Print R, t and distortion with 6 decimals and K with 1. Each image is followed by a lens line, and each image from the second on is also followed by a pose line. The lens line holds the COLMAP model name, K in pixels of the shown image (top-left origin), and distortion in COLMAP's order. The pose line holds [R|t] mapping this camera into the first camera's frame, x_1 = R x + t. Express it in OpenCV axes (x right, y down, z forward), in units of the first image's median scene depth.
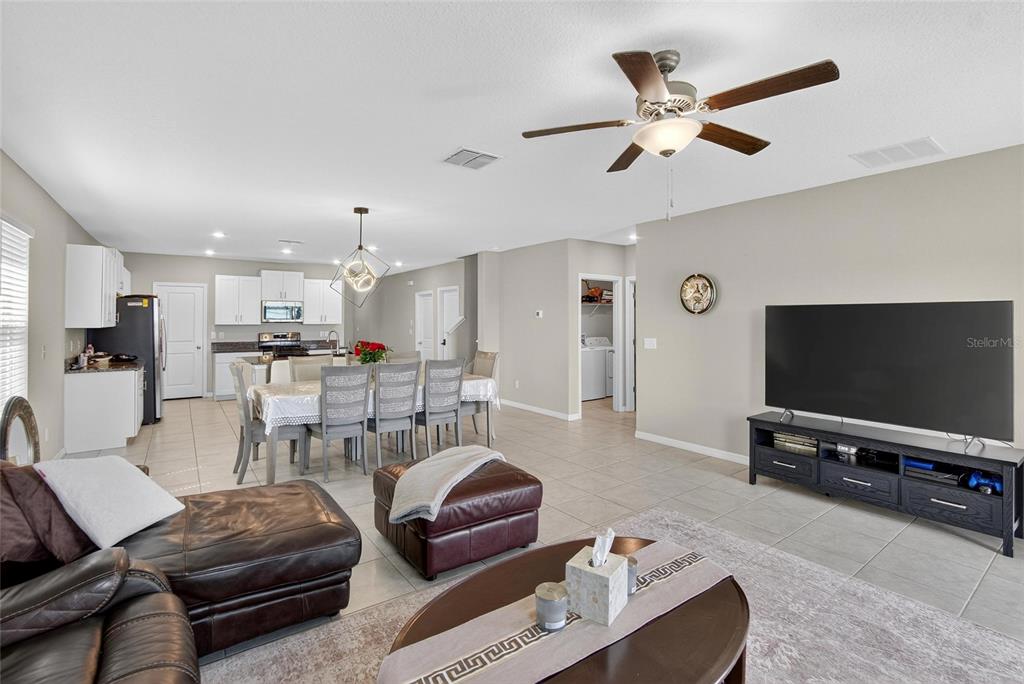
lens RADIAL K [[468.3, 0, 500.7], [0, 468.3, 326.2], [0, 0, 1]] dist [-0.028037, 0.000048]
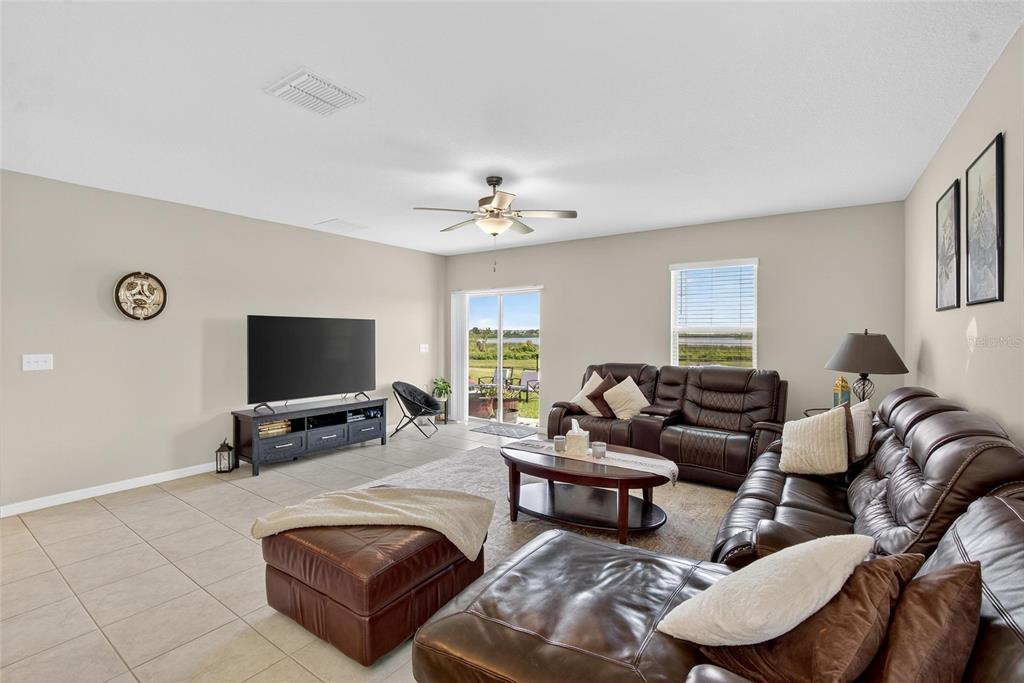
lens RADIAL K [[452.7, 0, 497.8], [0, 452.7, 341.0], [0, 0, 1]] dist [-0.026049, 0.000165]
pose [[-0.336869, -0.014412, 0.941441, -0.544631], [0.011699, 0.999742, 0.019491, 0.002632], [-0.941479, 0.017579, -0.336613, 0.665755]]
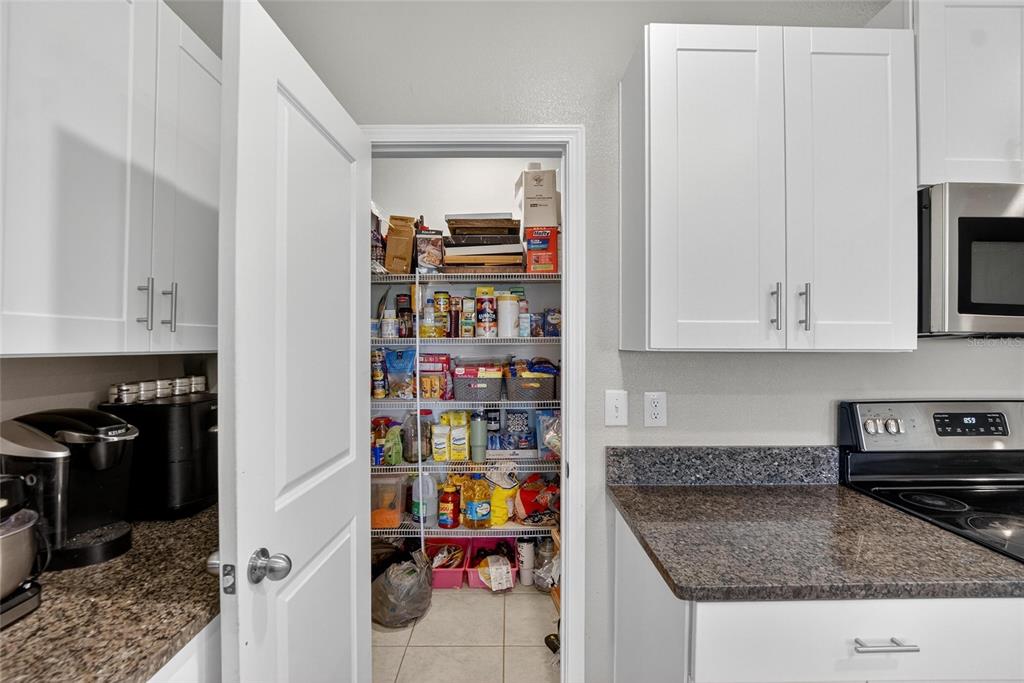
lens RADIAL K [[468.3, 0, 500.7], [0, 468.3, 325.7], [0, 0, 1]] dist [-0.028037, 0.000048]
pose [[0.818996, -0.018861, -0.573489, -0.983422], [-0.007456, 0.999025, -0.043504, -0.007545], [0.573750, 0.039906, 0.818058, 1.468003]]
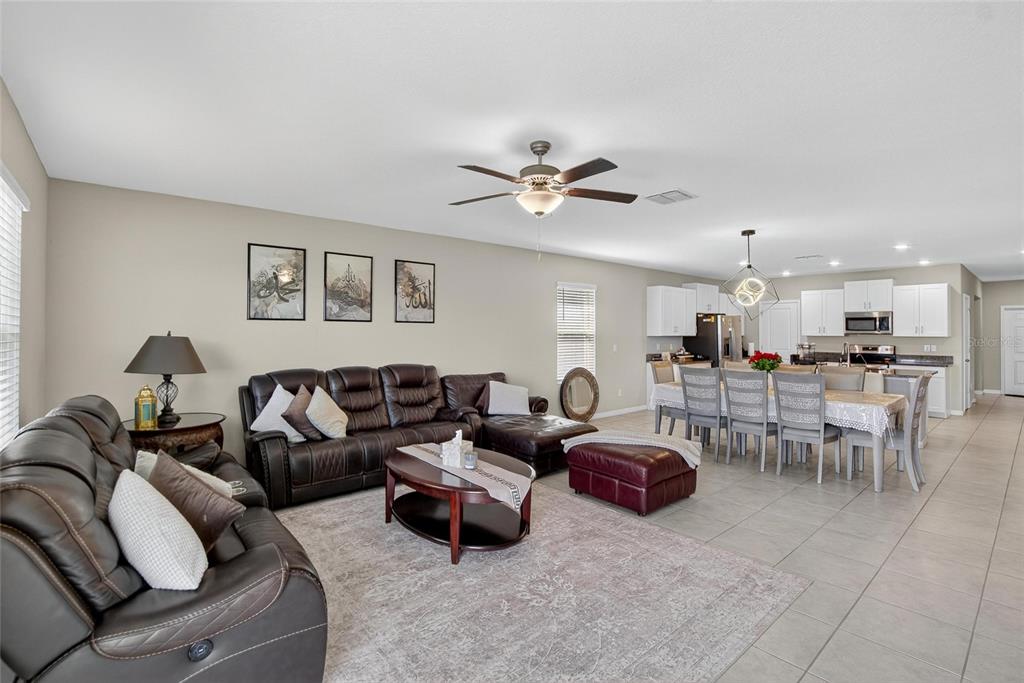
lens RADIAL K [[468.3, 0, 500.7], [0, 468.3, 325.7], [0, 0, 1]] dist [-0.028037, 0.000048]
pose [[0.083027, -0.012080, -0.996474, 0.756533], [-0.015390, 0.999792, -0.013402, -0.002259], [0.996428, 0.016449, 0.082824, 0.320634]]
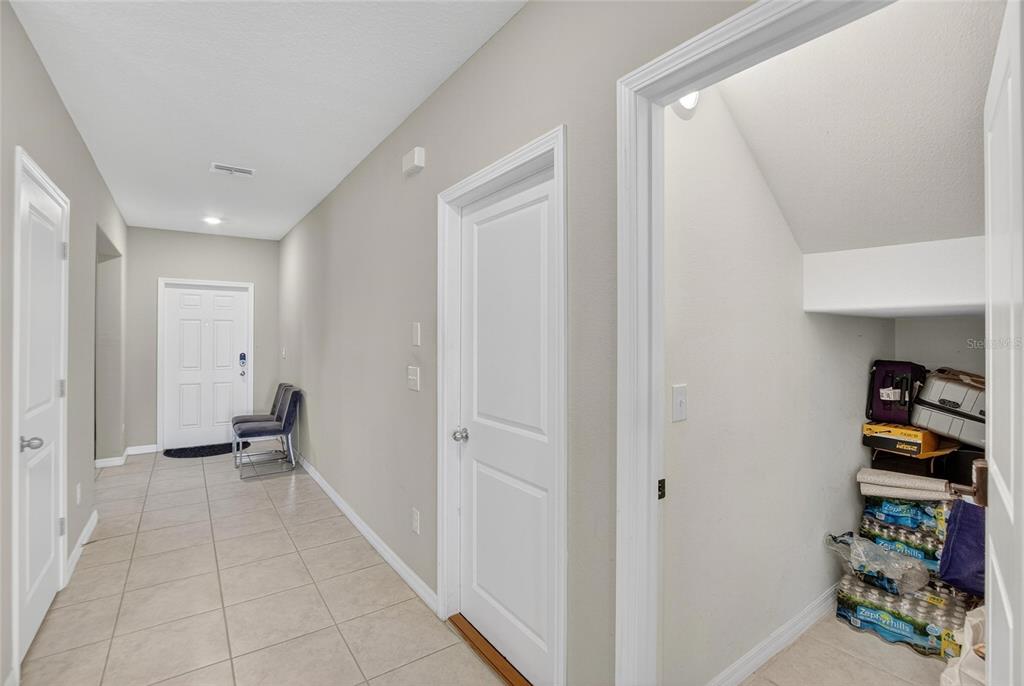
lens RADIAL K [[468.3, 0, 500.7], [0, 468.3, 327.2], [0, 0, 1]] dist [-0.028037, 0.000048]
pose [[0.999909, -0.002930, -0.013173, -0.336685], [0.002556, 0.999597, -0.028279, -0.011438], [0.013250, 0.028243, 0.999513, 1.750543]]
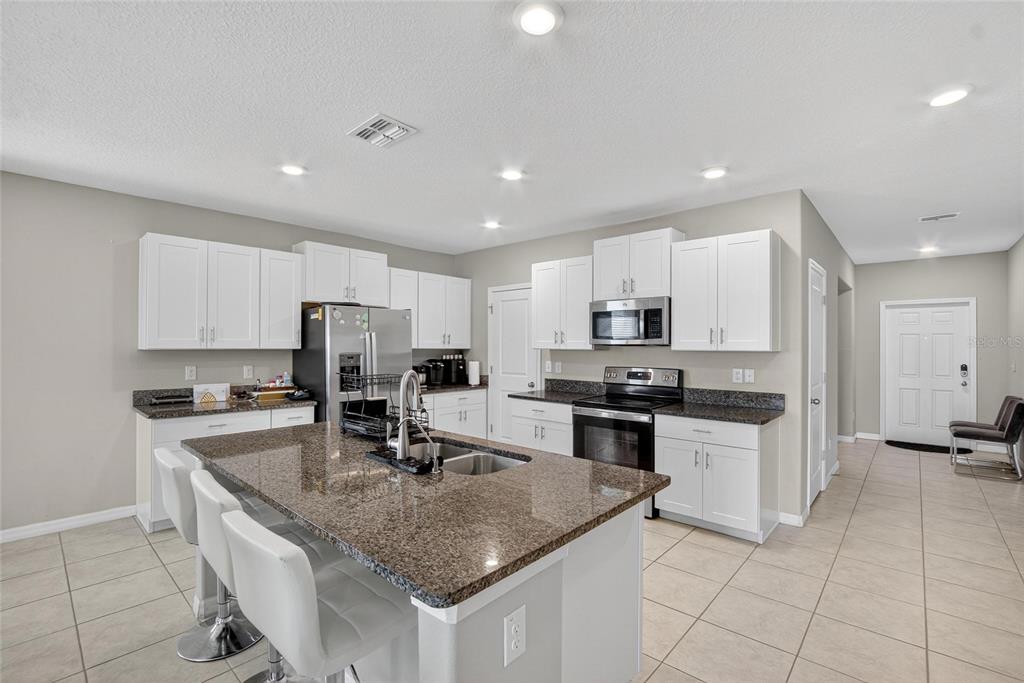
lens RADIAL K [[452.7, 0, 497.8], [0, 452.7, 341.0], [0, 0, 1]] dist [-0.026049, 0.000165]
pose [[0.207309, -0.006113, -0.978256, -0.110960], [-0.015744, 0.999830, -0.009584, -0.012492], [0.978149, 0.017389, 0.207177, 1.450204]]
